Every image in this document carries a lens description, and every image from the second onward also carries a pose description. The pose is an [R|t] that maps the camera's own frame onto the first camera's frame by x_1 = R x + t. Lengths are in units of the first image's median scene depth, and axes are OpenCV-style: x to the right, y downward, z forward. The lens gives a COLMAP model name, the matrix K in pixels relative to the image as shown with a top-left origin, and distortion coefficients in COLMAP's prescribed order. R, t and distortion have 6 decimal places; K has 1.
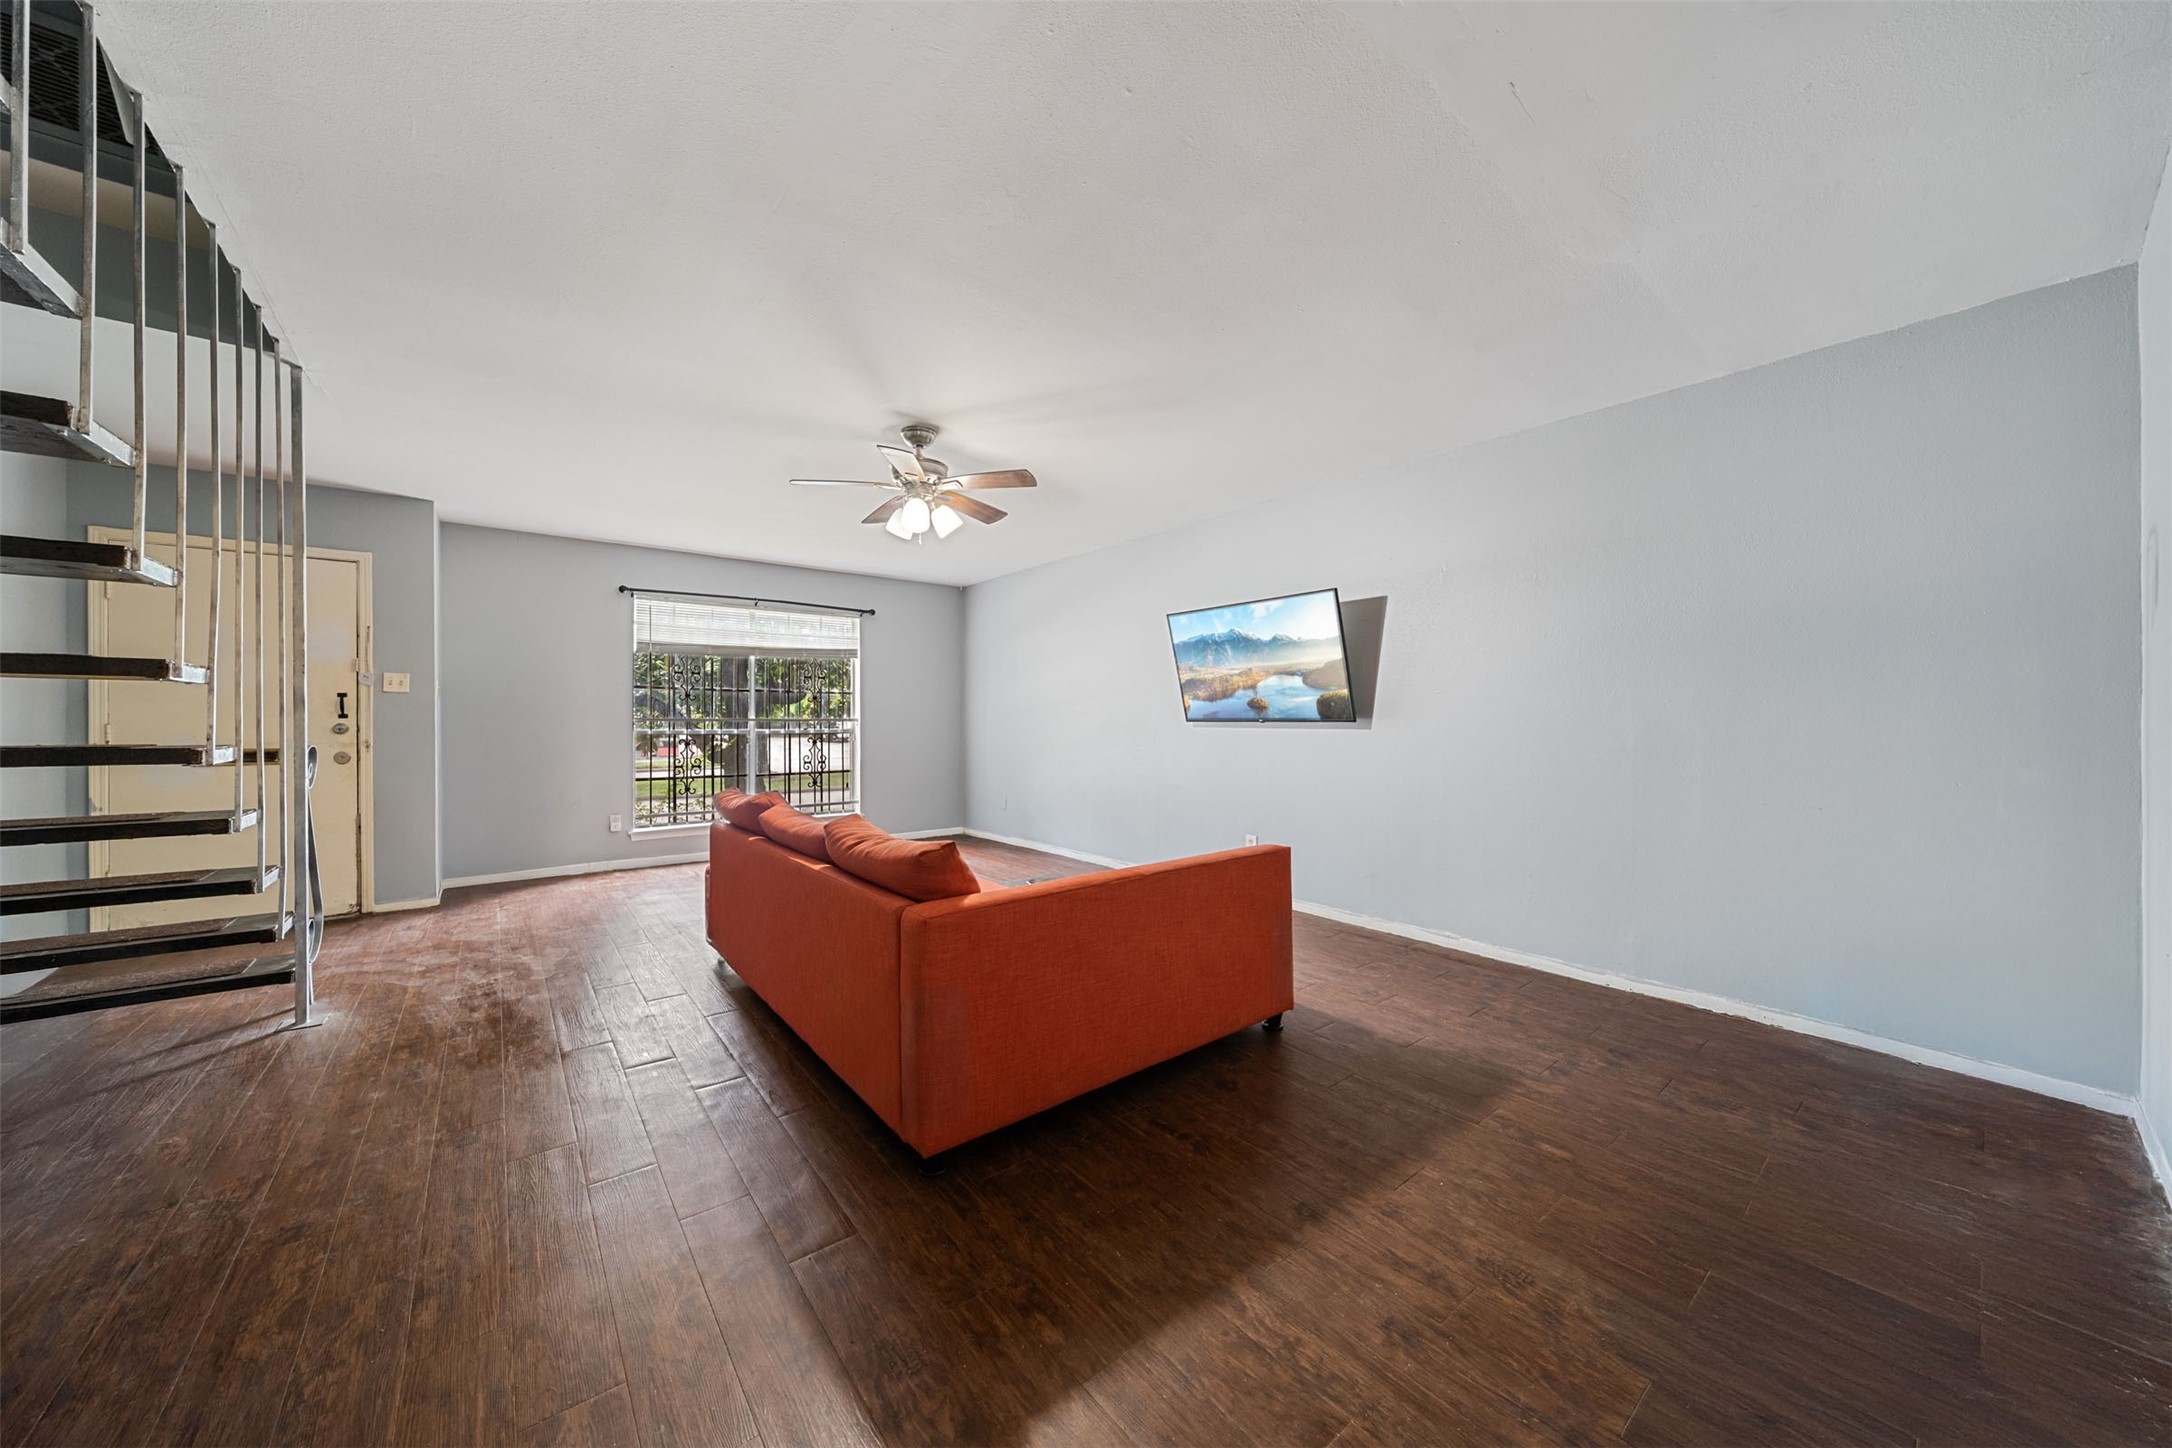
lens RADIAL K [[732.7, 0, 1087.4], [0, 732.7, 727.1], [0, 0, 1]] dist [-0.008902, -0.000060]
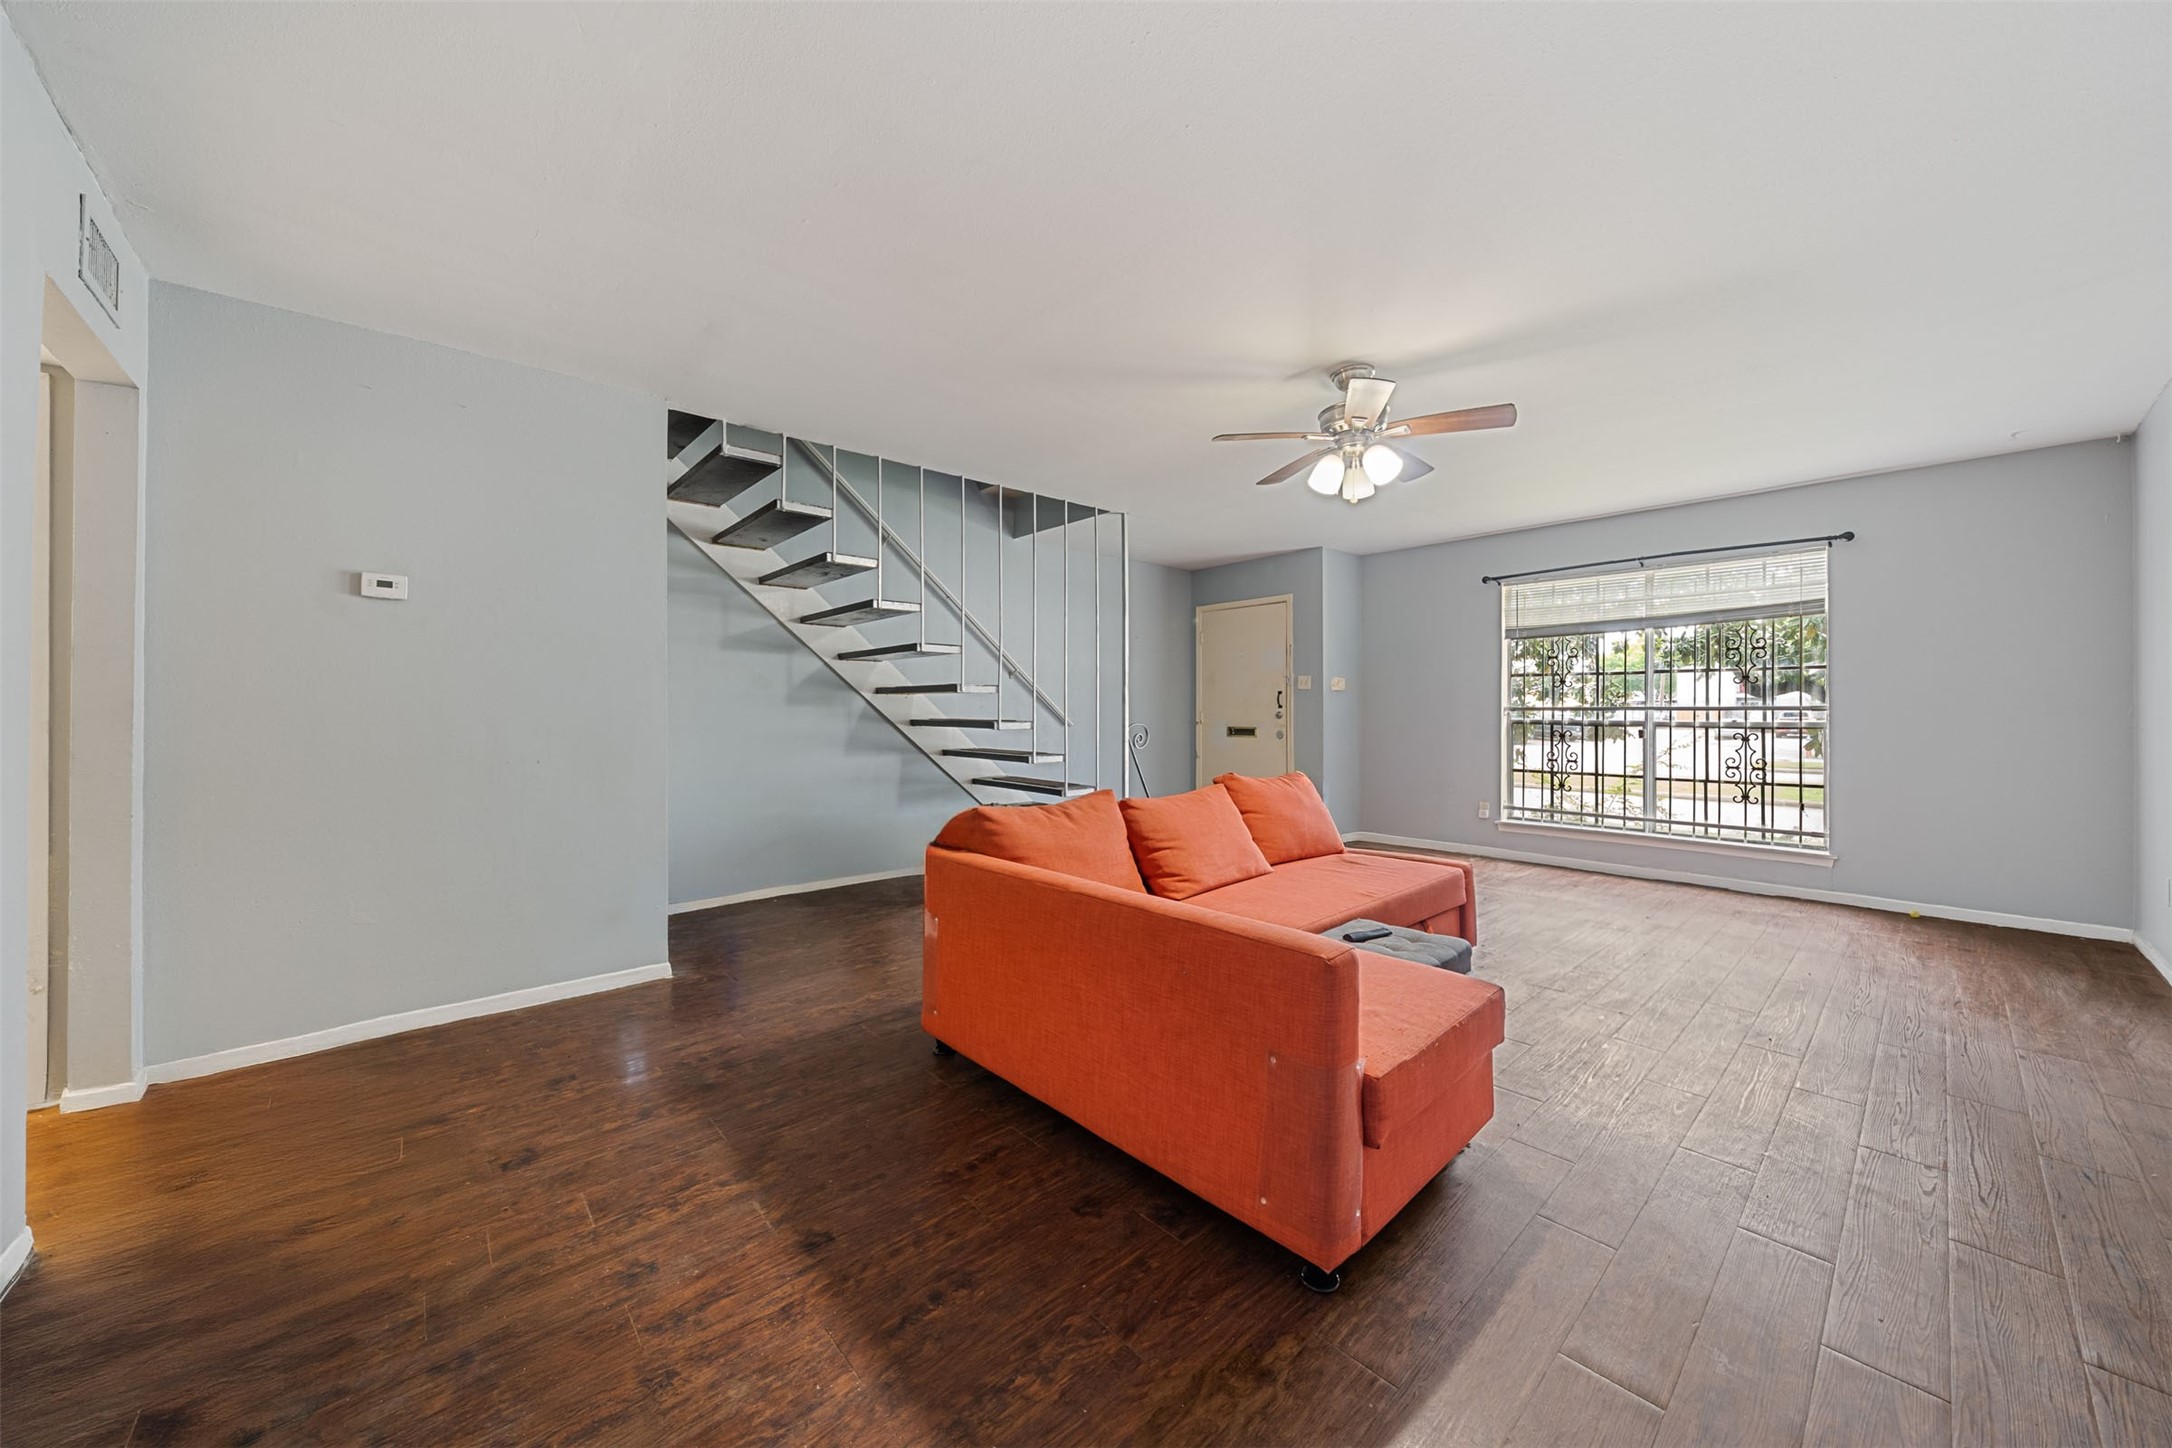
lens RADIAL K [[770.9, 0, 1090.4], [0, 770.9, 705.8], [0, 0, 1]] dist [-0.010048, 0.000014]
pose [[0.060002, -0.006048, -0.998180, 1.095802], [-0.008410, 0.999943, -0.006564, -0.006651], [0.998163, 0.008788, 0.059947, 1.085305]]
